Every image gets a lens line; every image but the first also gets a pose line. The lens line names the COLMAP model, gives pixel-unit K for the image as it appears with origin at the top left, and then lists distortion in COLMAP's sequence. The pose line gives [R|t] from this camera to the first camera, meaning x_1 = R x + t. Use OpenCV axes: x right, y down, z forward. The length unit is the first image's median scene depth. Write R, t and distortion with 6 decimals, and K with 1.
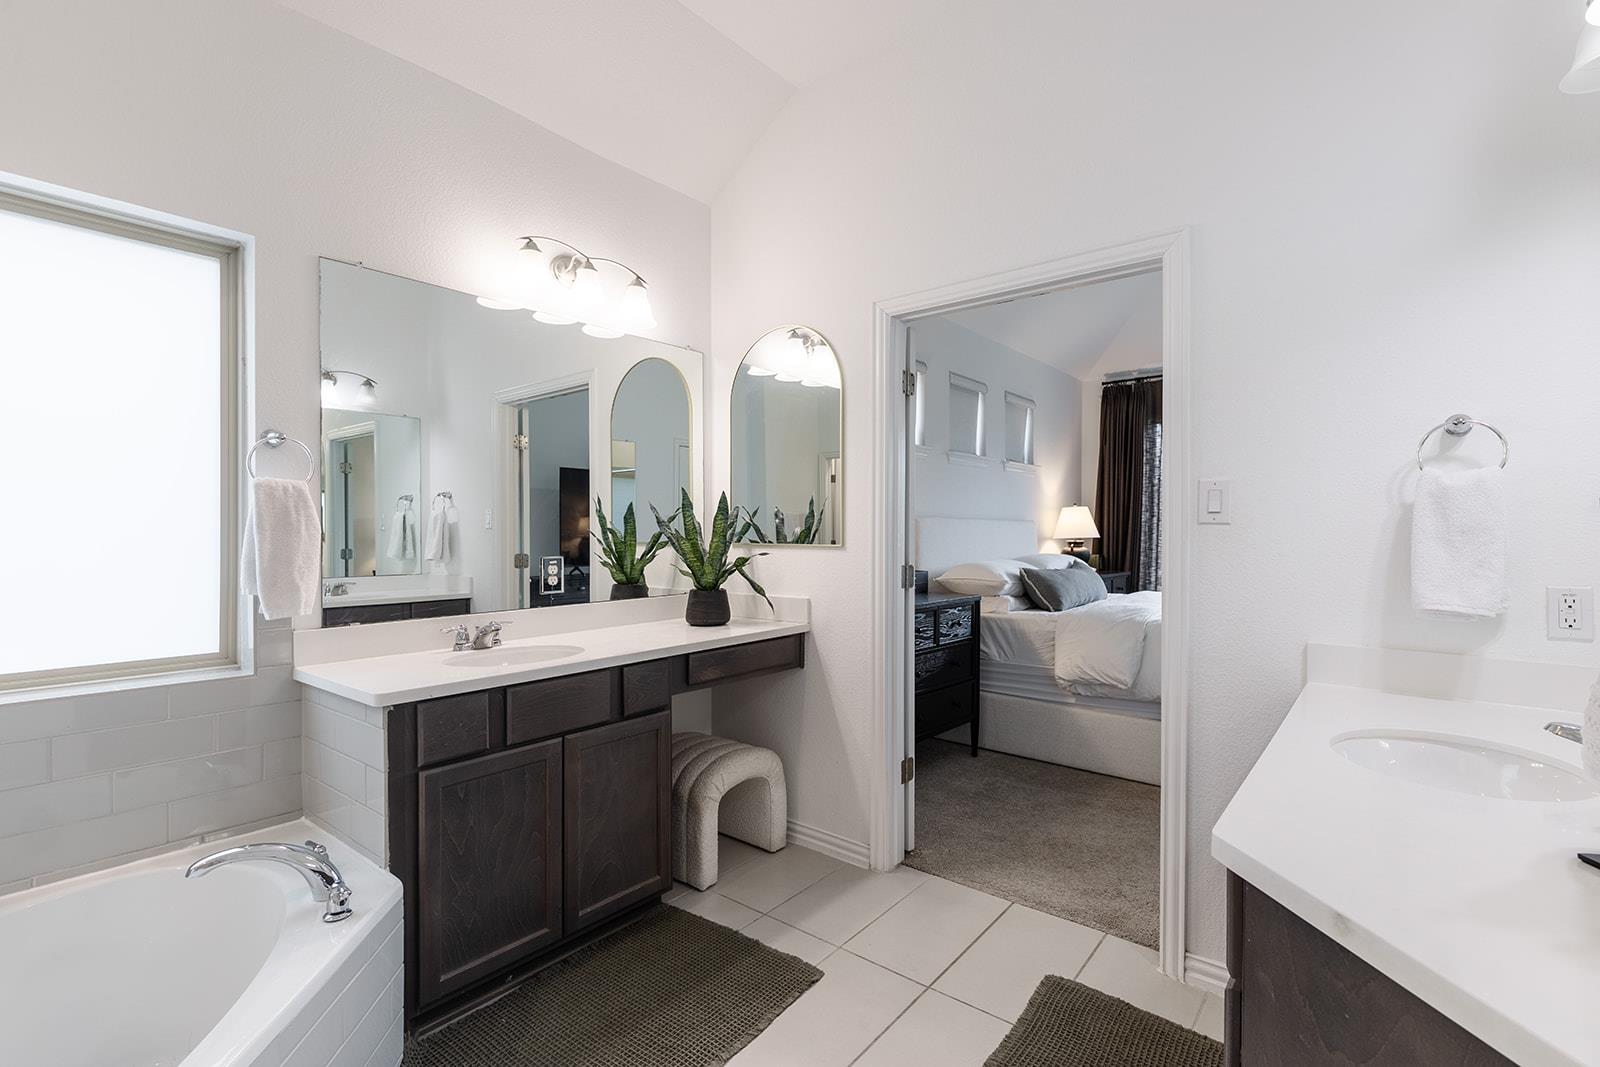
lens RADIAL K [[729.1, 0, 800.0], [0, 729.1, 533.5], [0, 0, 1]] dist [0.000175, -0.000385]
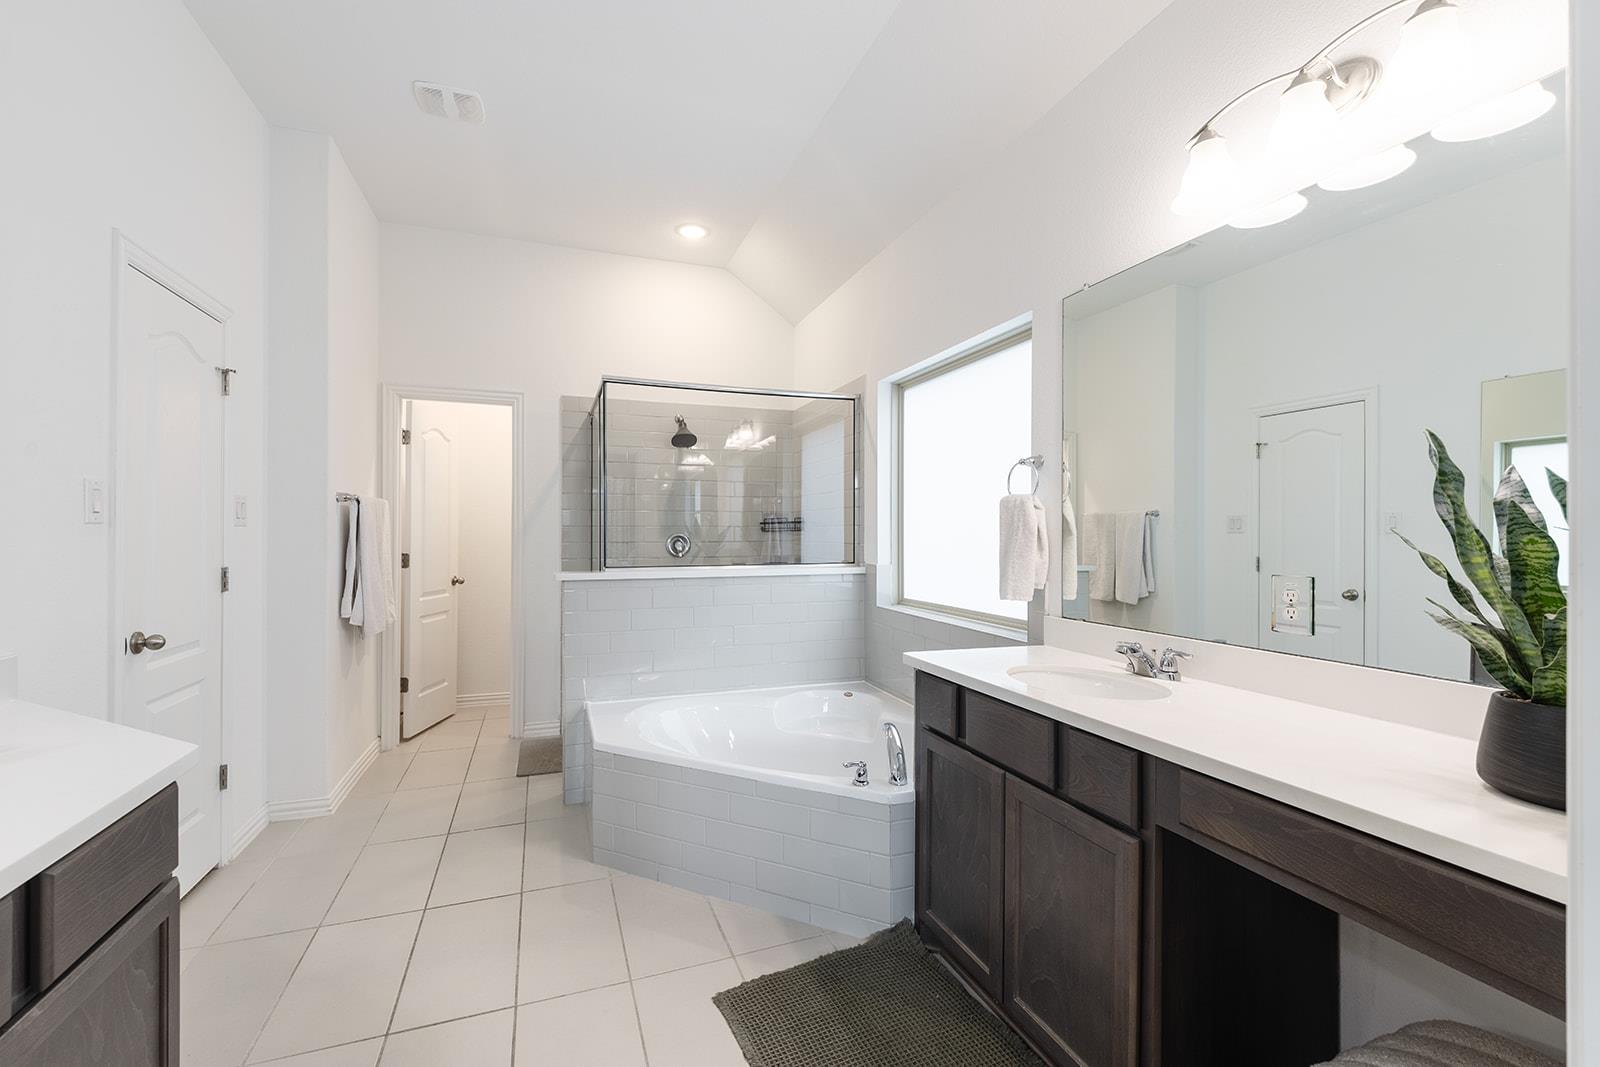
lens RADIAL K [[691.7, 0, 787.0], [0, 691.7, 538.0], [0, 0, 1]] dist [0.017949, -0.000205]
pose [[-0.528188, 0.000719, -0.849127, 0.553077], [-0.008835, 0.999941, 0.006343, -0.002423], [0.849081, 0.010852, -0.528151, 1.298483]]
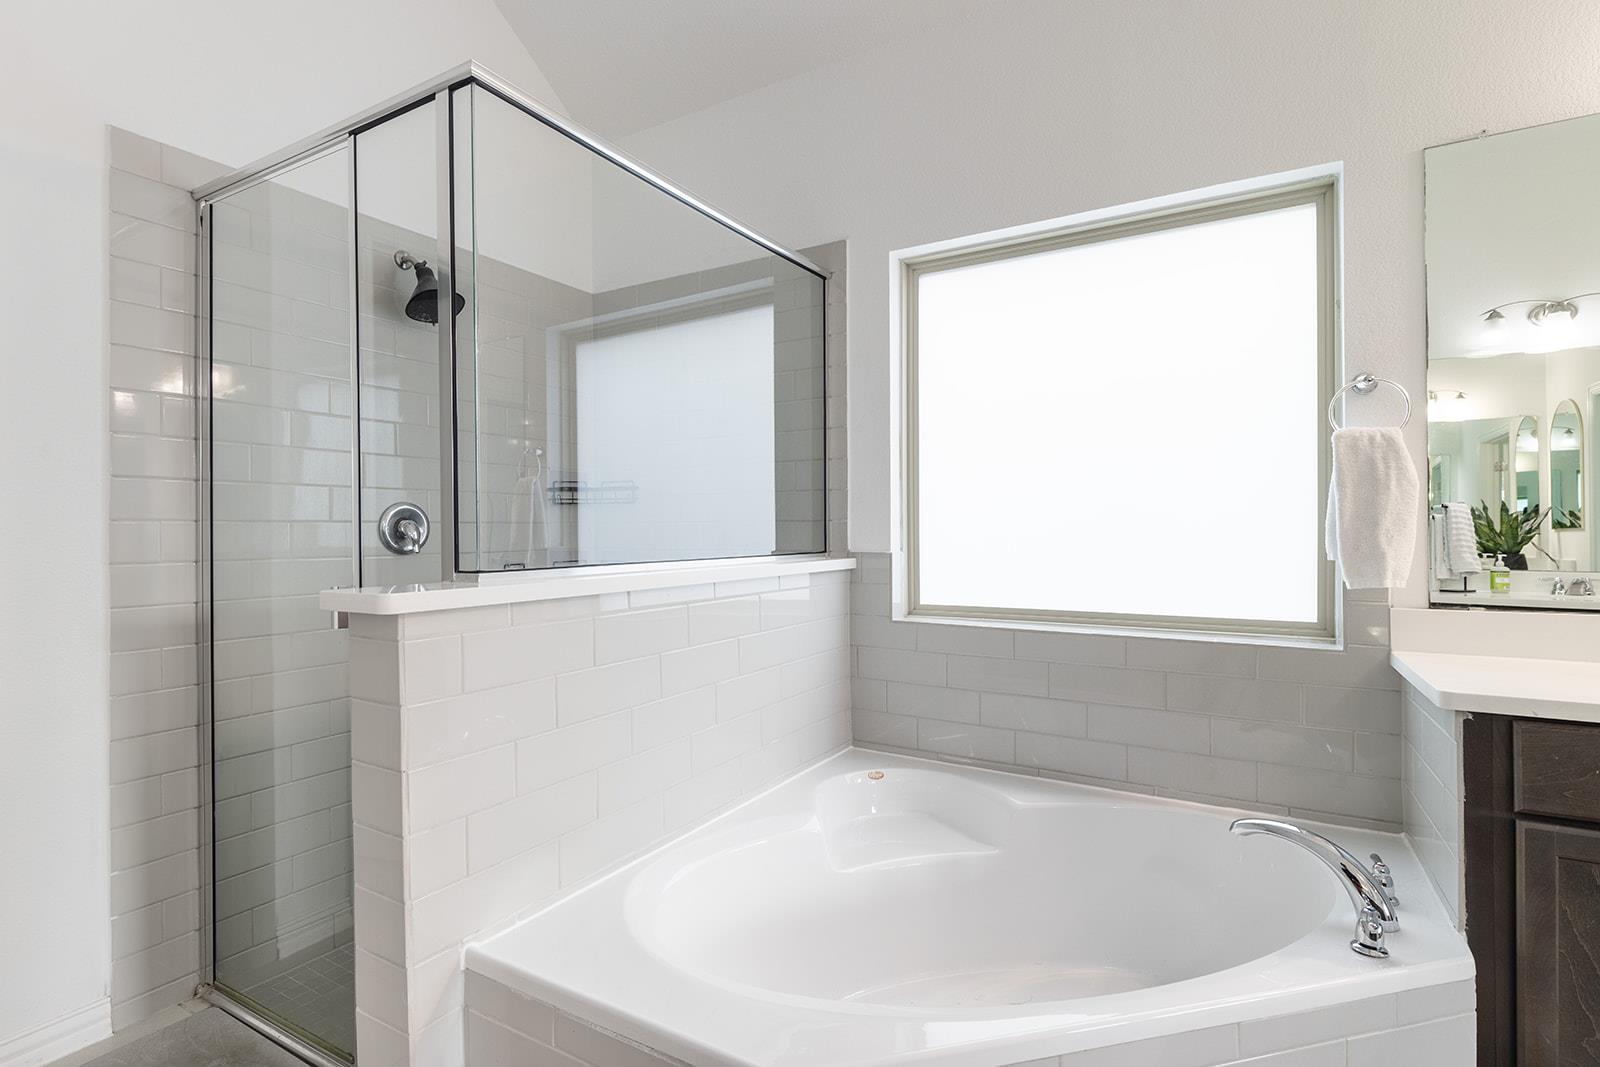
lens RADIAL K [[791.2, 0, 800.0], [0, 791.2, 533.5], [0, 0, 1]] dist [-0.002239, -0.000706]
pose [[0.146867, -0.004197, -0.989147, 0.110755], [0.000594, 0.999991, -0.004155, 0.053401], [0.989156, 0.000022, 0.146869, 0.199431]]
